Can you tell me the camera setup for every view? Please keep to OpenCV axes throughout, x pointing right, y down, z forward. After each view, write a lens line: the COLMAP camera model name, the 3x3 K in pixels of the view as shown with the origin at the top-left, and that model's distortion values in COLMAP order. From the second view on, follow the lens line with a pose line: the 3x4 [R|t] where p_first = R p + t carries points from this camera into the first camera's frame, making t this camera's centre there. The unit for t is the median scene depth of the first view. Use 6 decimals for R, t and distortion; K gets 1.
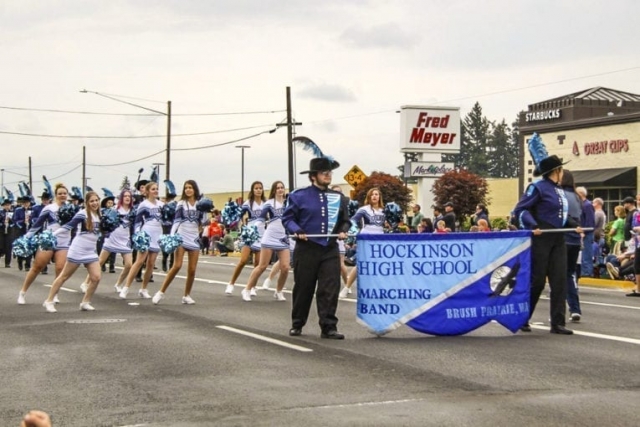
lens RADIAL K [[1382.1, 0, 320.0], [0, 1382.1, 213.5], [0, 0, 1]] dist [0.108696, 0.047698]
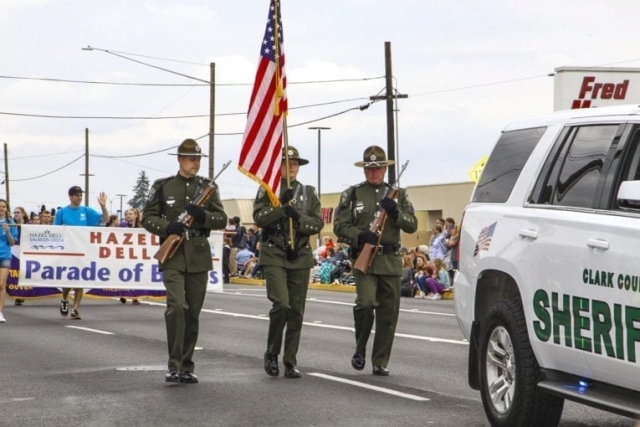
lens RADIAL K [[1382.1, 0, 320.0], [0, 1382.1, 213.5], [0, 0, 1]] dist [0.108696, 0.047698]
pose [[0.996229, -0.003026, -0.086716, 0.002878], [0.001464, 0.999836, -0.018073, 0.005375], [0.086756, 0.017878, 0.996069, 0.317338]]
